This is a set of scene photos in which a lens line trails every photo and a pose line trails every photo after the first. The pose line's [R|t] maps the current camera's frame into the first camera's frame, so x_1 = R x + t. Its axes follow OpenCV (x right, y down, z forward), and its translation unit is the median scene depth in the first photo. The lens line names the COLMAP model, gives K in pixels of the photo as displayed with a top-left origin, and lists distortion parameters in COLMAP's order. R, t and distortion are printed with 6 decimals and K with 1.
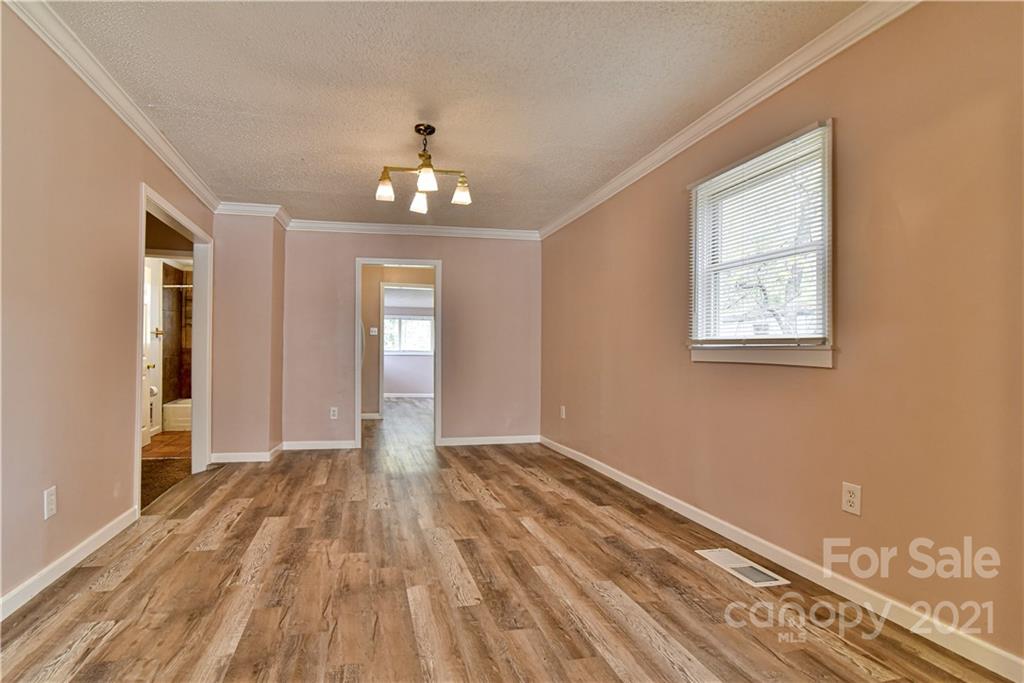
lens RADIAL K [[478.0, 0, 461.6], [0, 478.0, 348.1], [0, 0, 1]] dist [-0.019152, 0.000156]
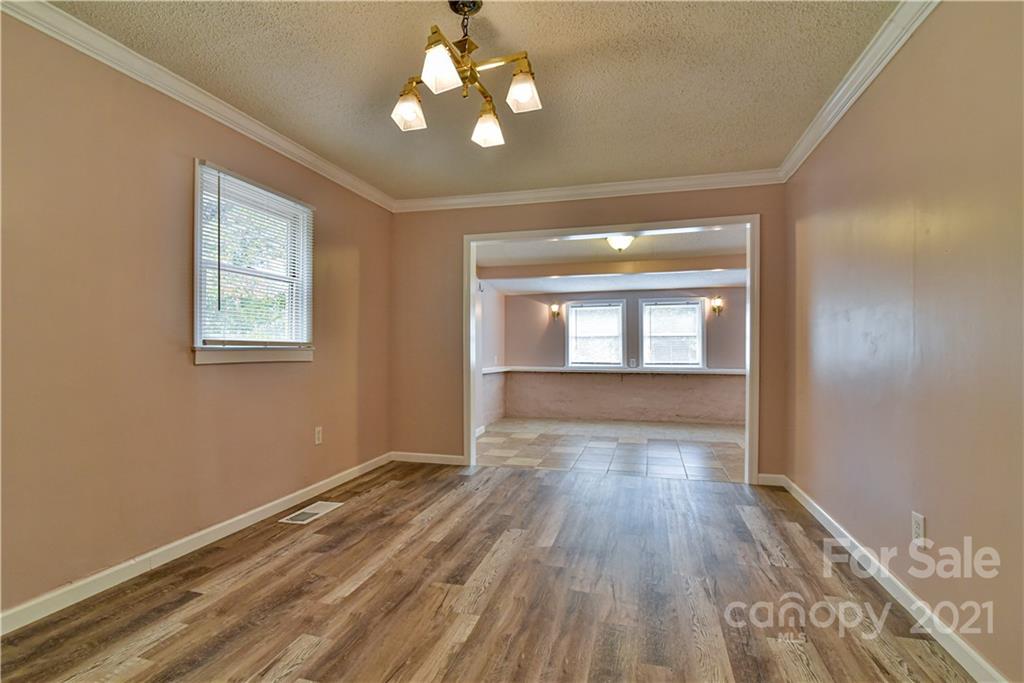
lens RADIAL K [[488.1, 0, 512.6], [0, 488.1, 348.1], [0, 0, 1]] dist [-0.013701, -0.000925]
pose [[-0.889577, -0.009749, 0.456682, -0.475984], [-0.010980, 0.999940, -0.000041, -0.009203], [-0.456654, -0.005051, -0.889630, 1.725174]]
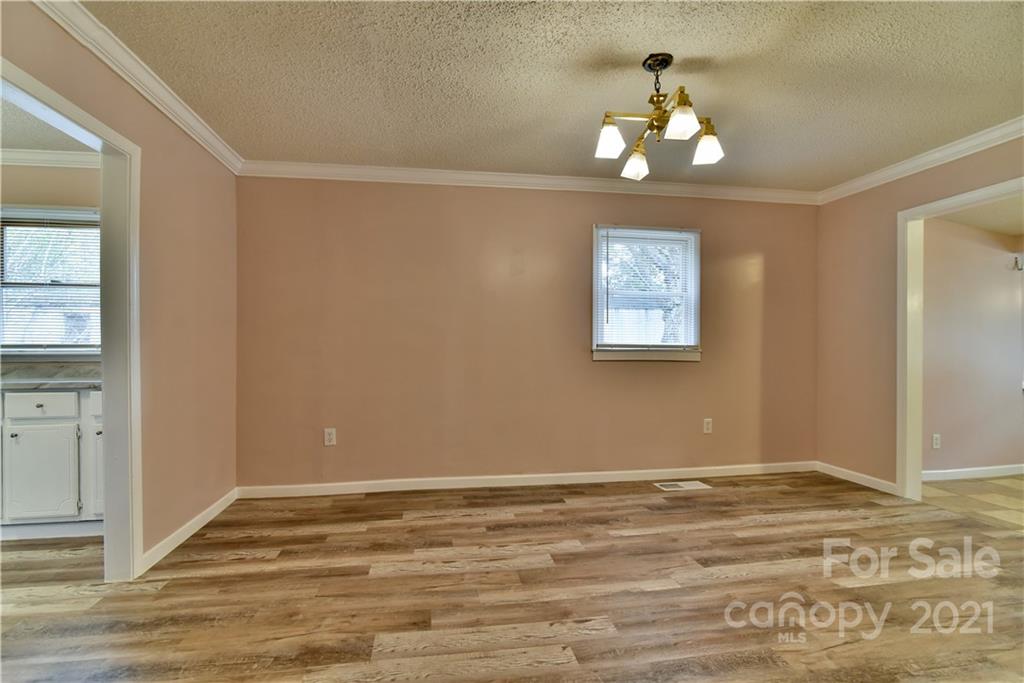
lens RADIAL K [[478.0, 0, 494.9], [0, 478.0, 347.6], [0, 0, 1]] dist [-0.019152, 0.000156]
pose [[0.055417, -0.009468, 0.998418, -0.939019], [-0.009283, 0.999907, 0.009997, -0.020165], [-0.998420, -0.009823, 0.055324, 1.361198]]
